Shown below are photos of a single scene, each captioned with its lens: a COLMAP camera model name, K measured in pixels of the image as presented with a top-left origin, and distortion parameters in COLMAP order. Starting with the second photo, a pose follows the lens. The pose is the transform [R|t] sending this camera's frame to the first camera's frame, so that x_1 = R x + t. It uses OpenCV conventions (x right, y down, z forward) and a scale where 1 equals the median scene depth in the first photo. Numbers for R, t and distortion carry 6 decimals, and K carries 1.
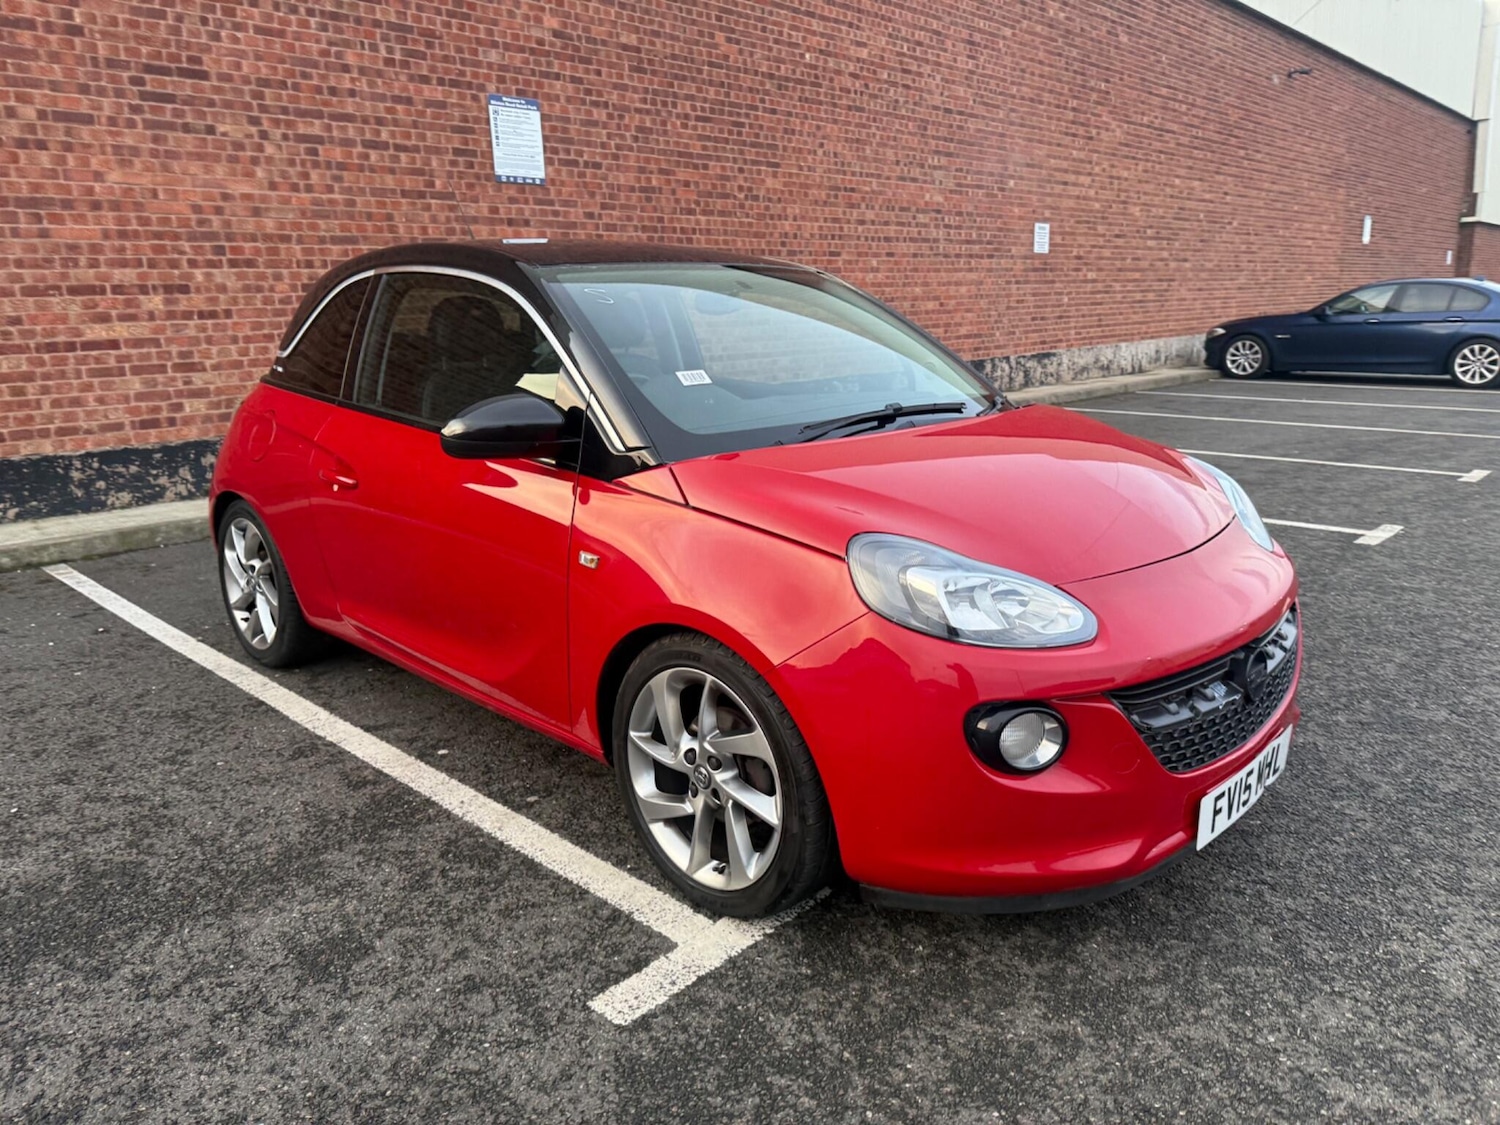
lens RADIAL K [[1067.2, 0, 752.7], [0, 1067.2, 555.8], [0, 0, 1]] dist [0.014846, -0.019962]
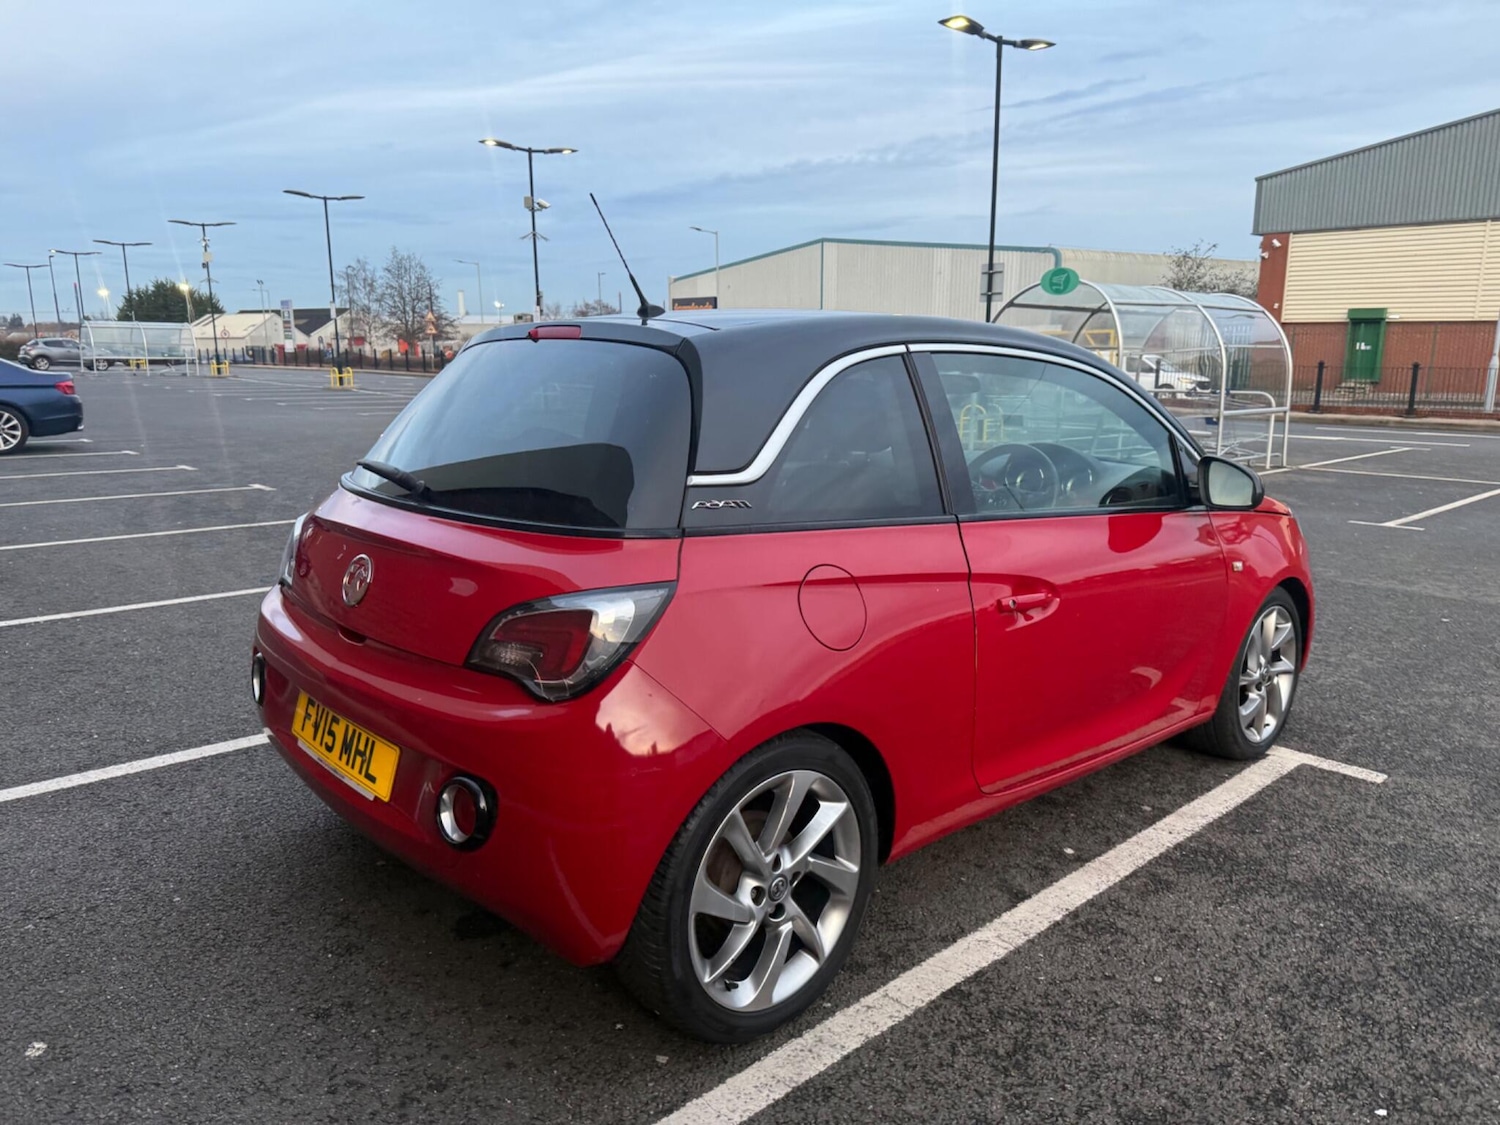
lens RADIAL K [[1069.8, 0, 758.1], [0, 1069.8, 569.7], [0, 0, 1]] dist [0.017471, -0.029899]
pose [[0.051160, -0.179483, 0.982430, -0.450366], [0.220183, 0.961539, 0.164200, -0.103944], [-0.974116, 0.207914, 0.088712, 0.424403]]
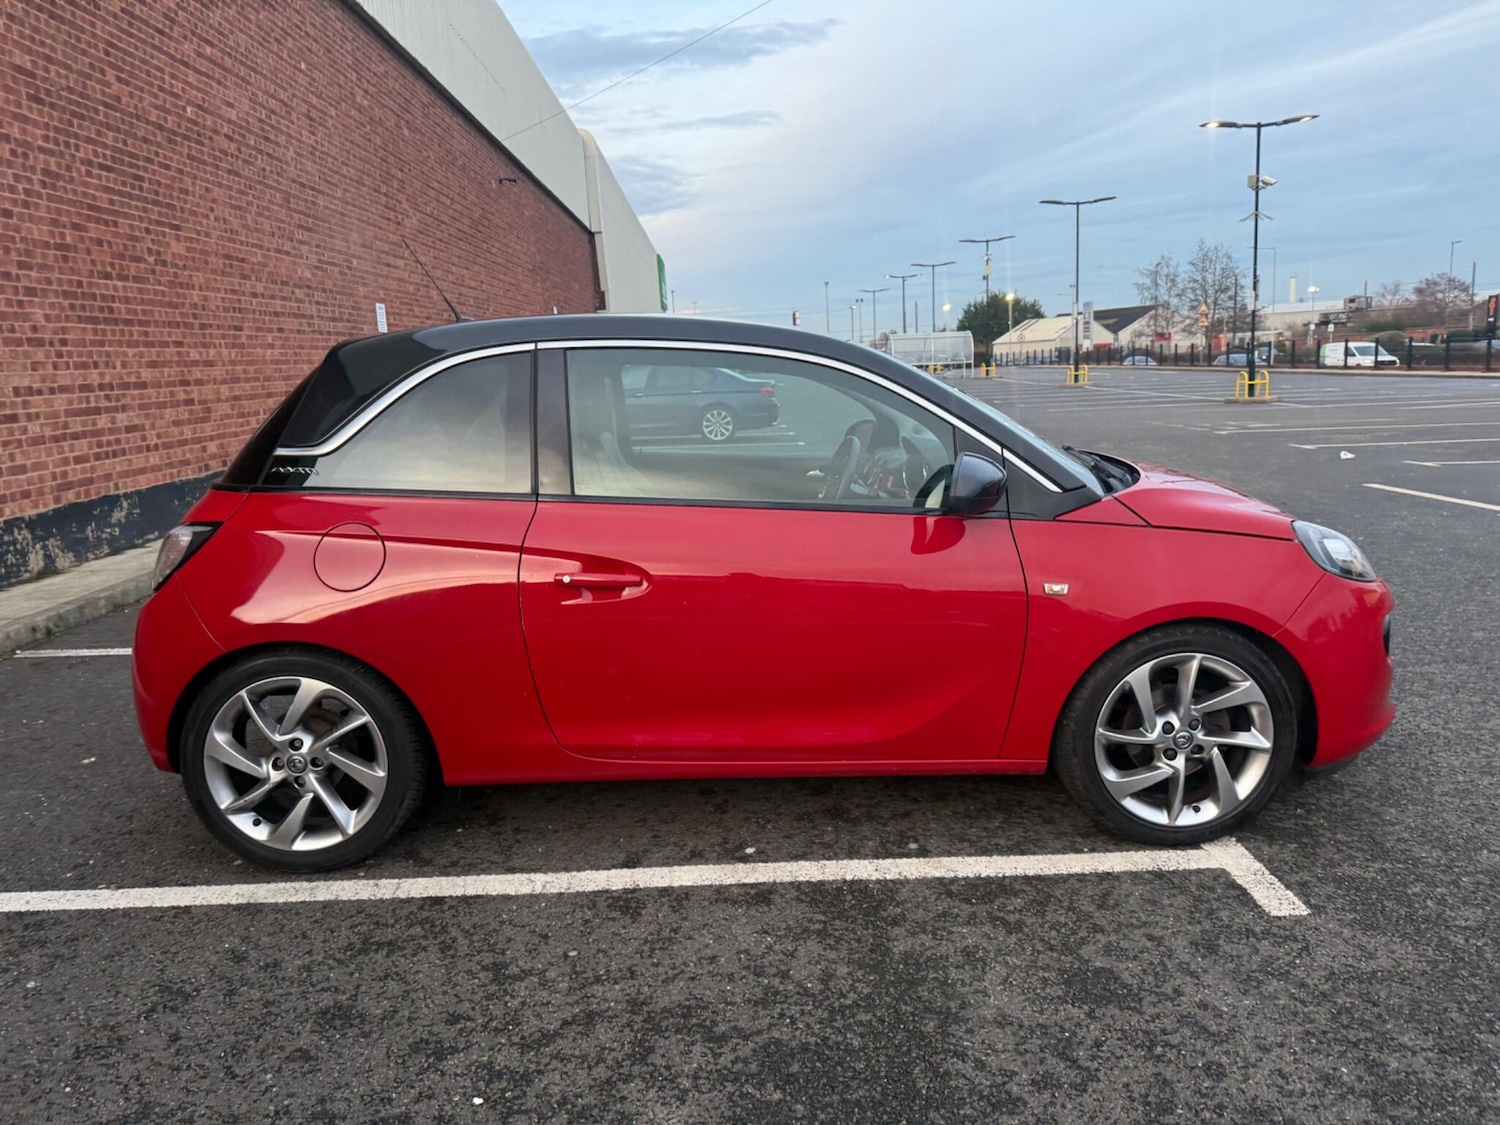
lens RADIAL K [[1067.2, 0, 752.7], [0, 1067.2, 555.8], [0, 0, 1]] dist [0.014846, -0.019962]
pose [[0.706104, -0.132958, 0.695513, -0.337730], [0.182460, 0.983209, 0.002718, -0.027134], [-0.684196, 0.124985, 0.718508, 0.111107]]
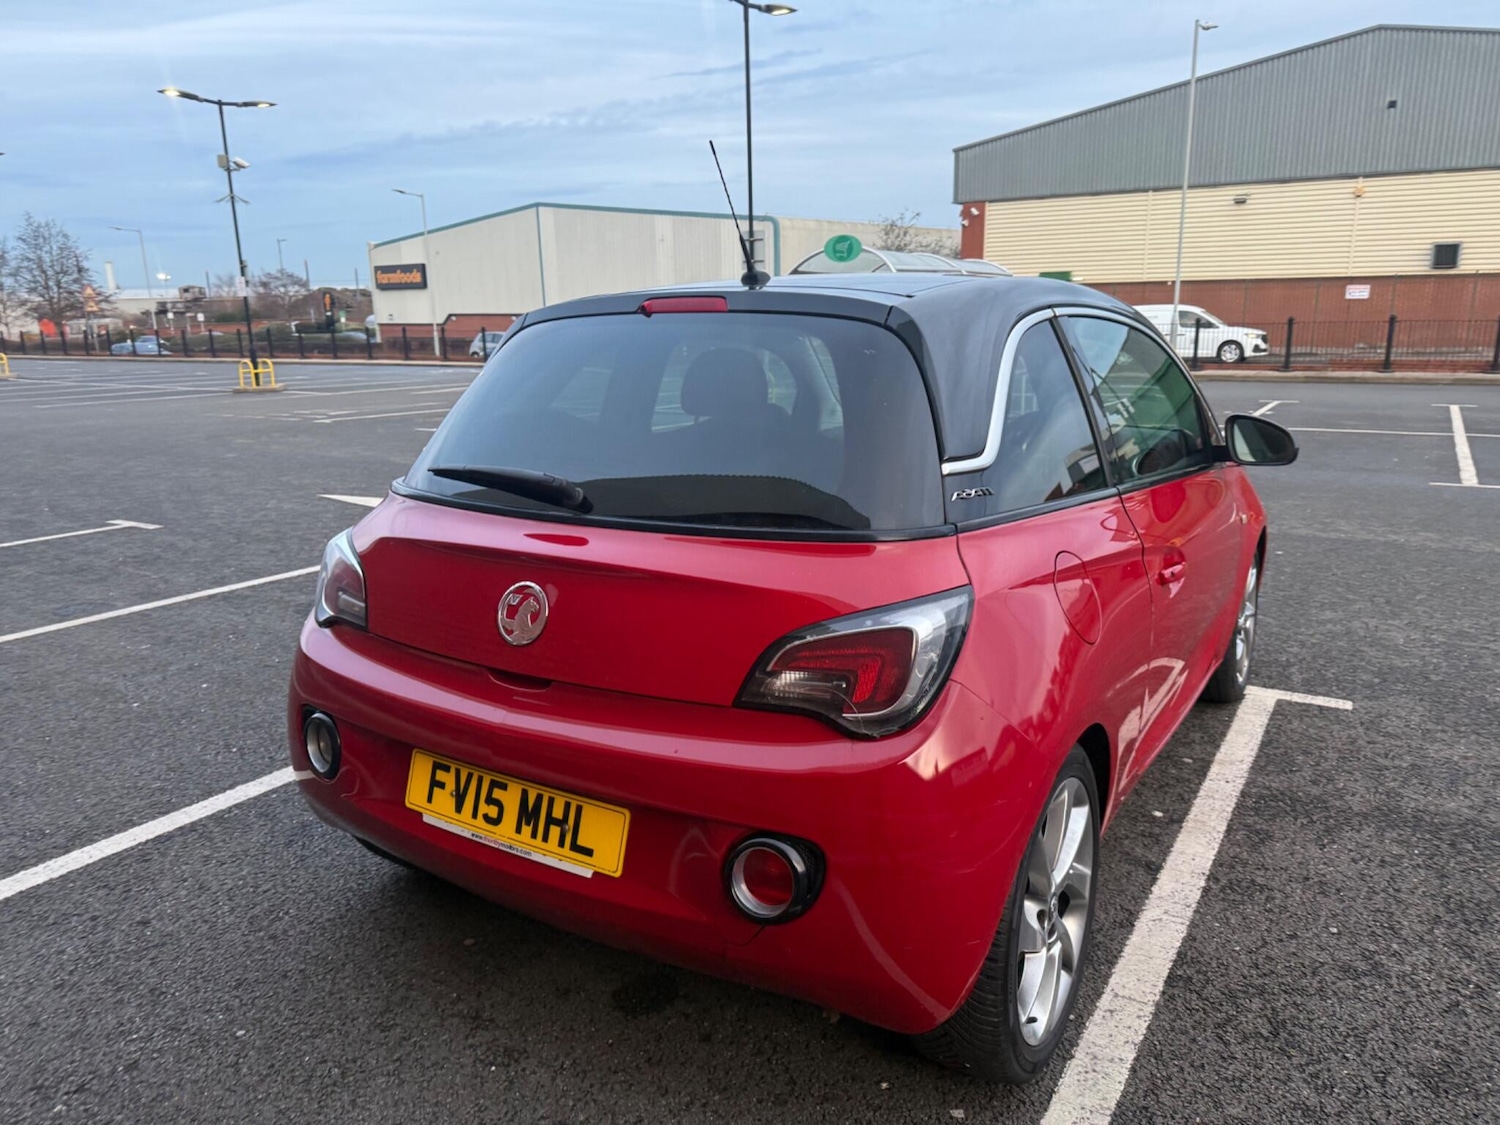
lens RADIAL K [[1069.8, 0, 758.1], [0, 1069.8, 569.7], [0, 0, 1]] dist [0.017471, -0.029899]
pose [[-0.214106, -0.200177, 0.956079, -0.409907], [0.240896, 0.937725, 0.250281, -0.131720], [-0.946640, 0.283903, -0.152551, 0.533980]]
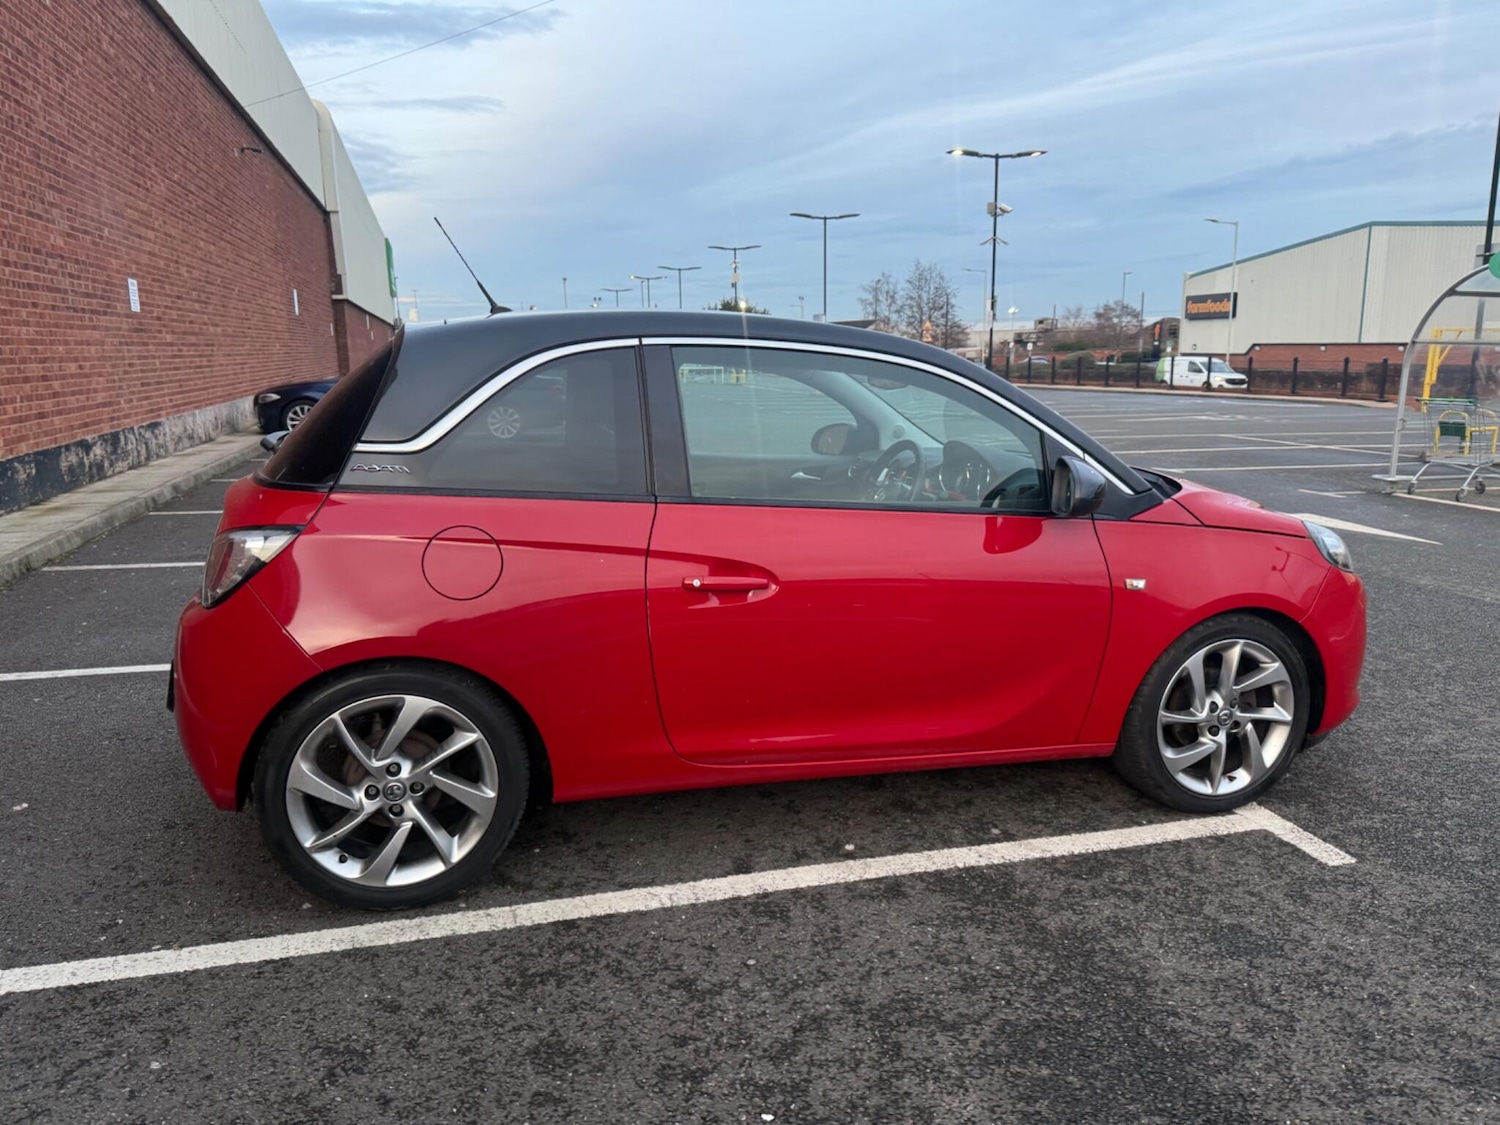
lens RADIAL K [[1070.4, 0, 753.7], [0, 1070.4, 568.1], [0, 0, 1]] dist [0.006362, -0.011247]
pose [[0.508874, -0.148788, 0.847885, -0.411858], [0.187575, 0.980448, 0.059474, -0.049596], [-0.840156, 0.128777, 0.526834, 0.202422]]
